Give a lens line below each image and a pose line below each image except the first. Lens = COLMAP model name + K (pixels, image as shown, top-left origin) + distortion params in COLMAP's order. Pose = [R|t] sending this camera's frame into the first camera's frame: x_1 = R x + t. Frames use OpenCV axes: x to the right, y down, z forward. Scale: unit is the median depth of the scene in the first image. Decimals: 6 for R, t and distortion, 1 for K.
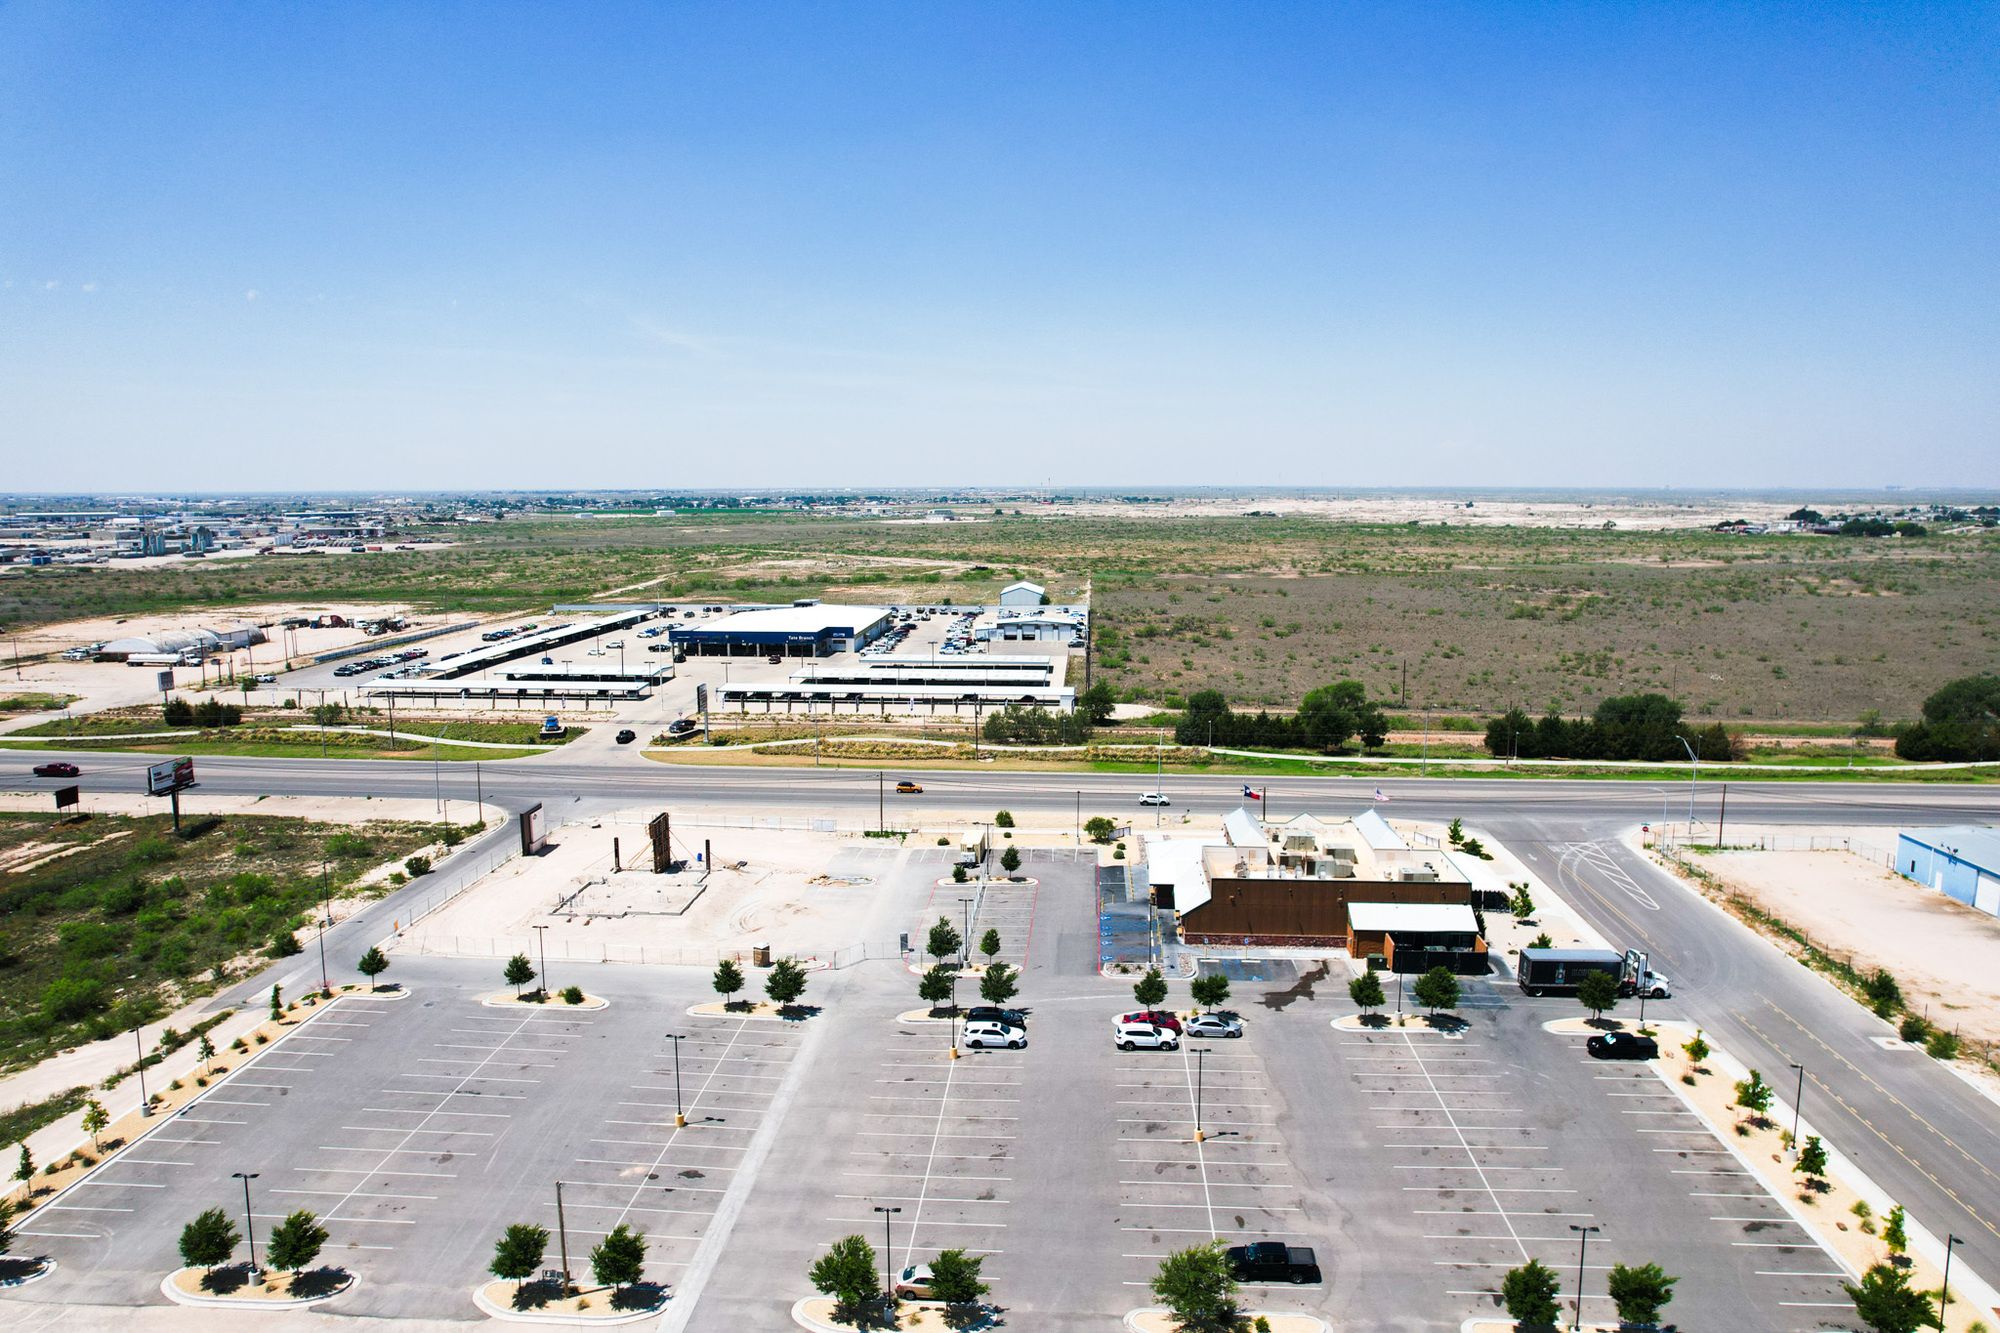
lens RADIAL K [[1275.0, 0, 1007.7], [0, 1275.0, 674.1], [0, 0, 1]] dist [-0.076140, 0.068335]
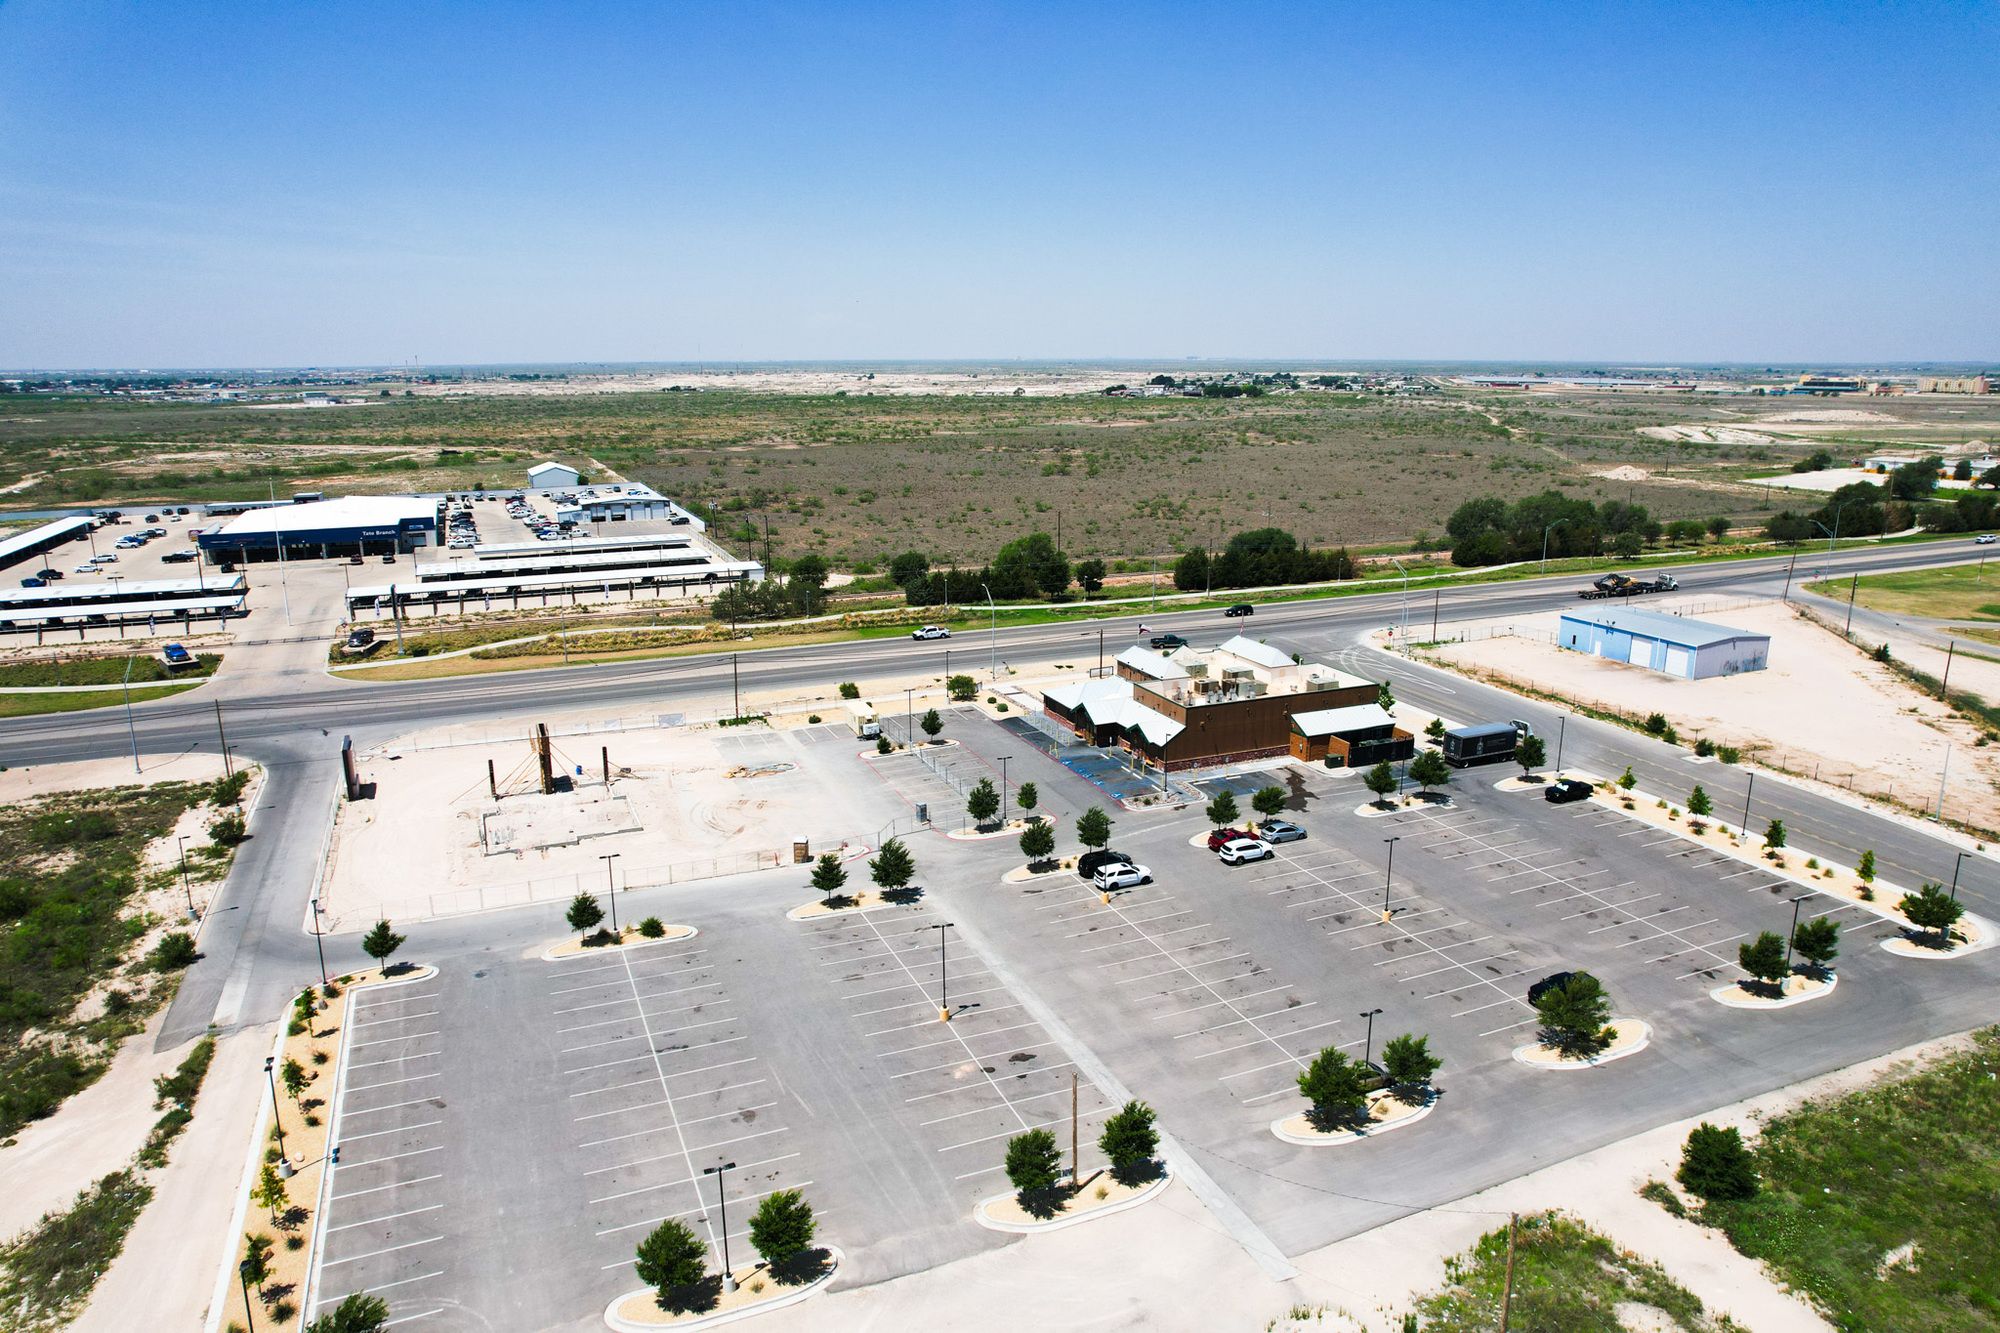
lens RADIAL K [[1268.9, 0, 1008.1], [0, 1268.9, 691.7], [0, 0, 1]] dist [-0.076024, 0.069312]
pose [[0.889236, -0.118728, 0.441772, -0.331365], [0.069777, 0.989635, 0.125514, 0.002967], [-0.452095, -0.080786, 0.888304, 0.094788]]
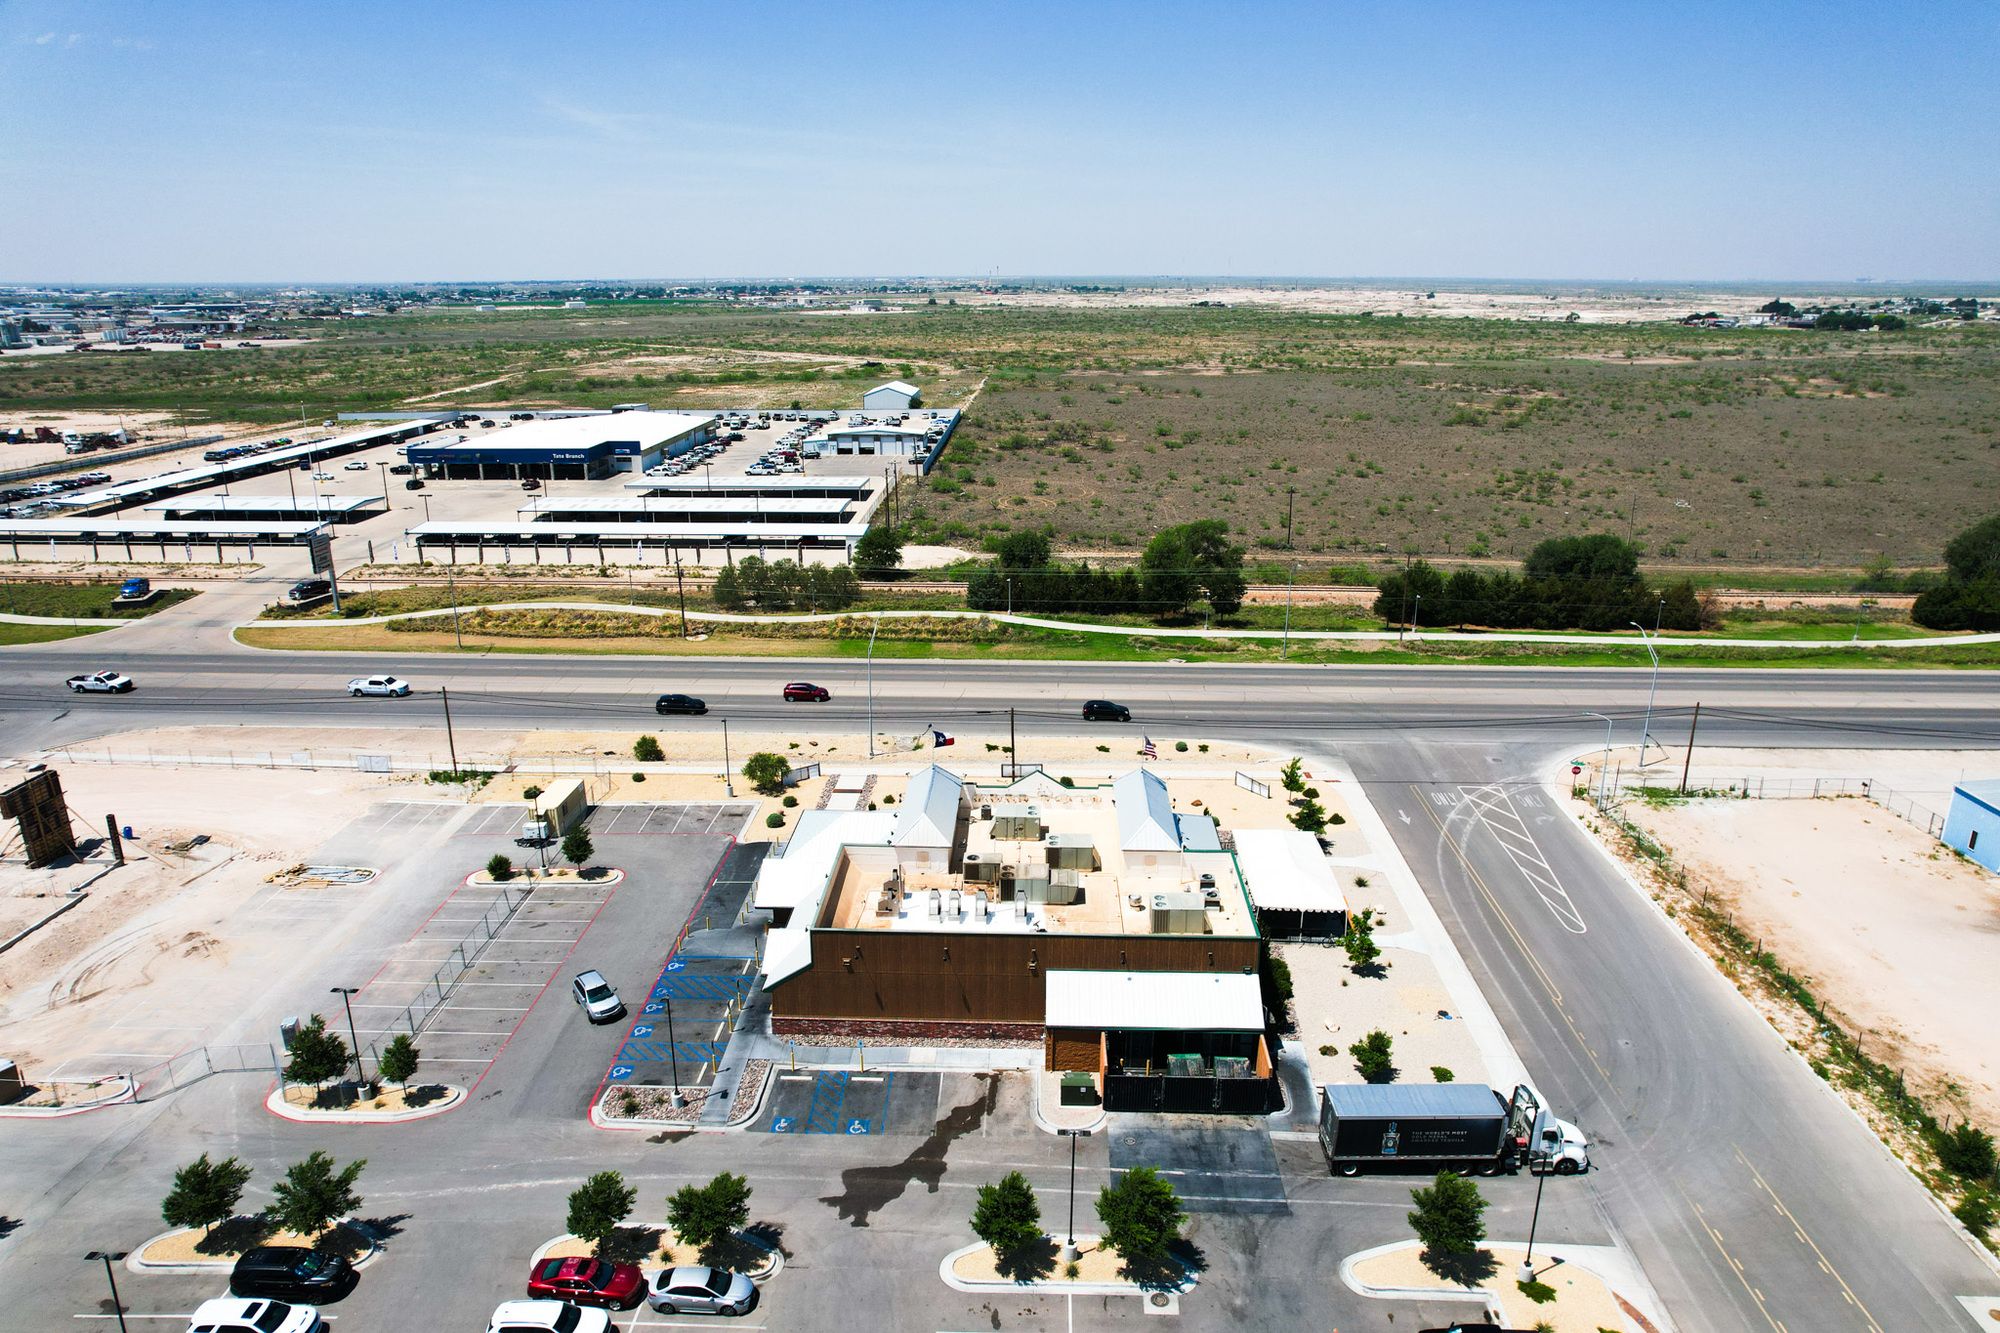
lens RADIAL K [[1278.9, 0, 1008.1], [0, 1278.9, 666.1], [0, 0, 1]] dist [-0.077173, 0.071422]
pose [[0.999427, -0.008947, 0.032649, 0.175142], [0.003924, 0.988561, 0.150771, -0.032760], [-0.033624, -0.150556, 0.988029, 0.336425]]
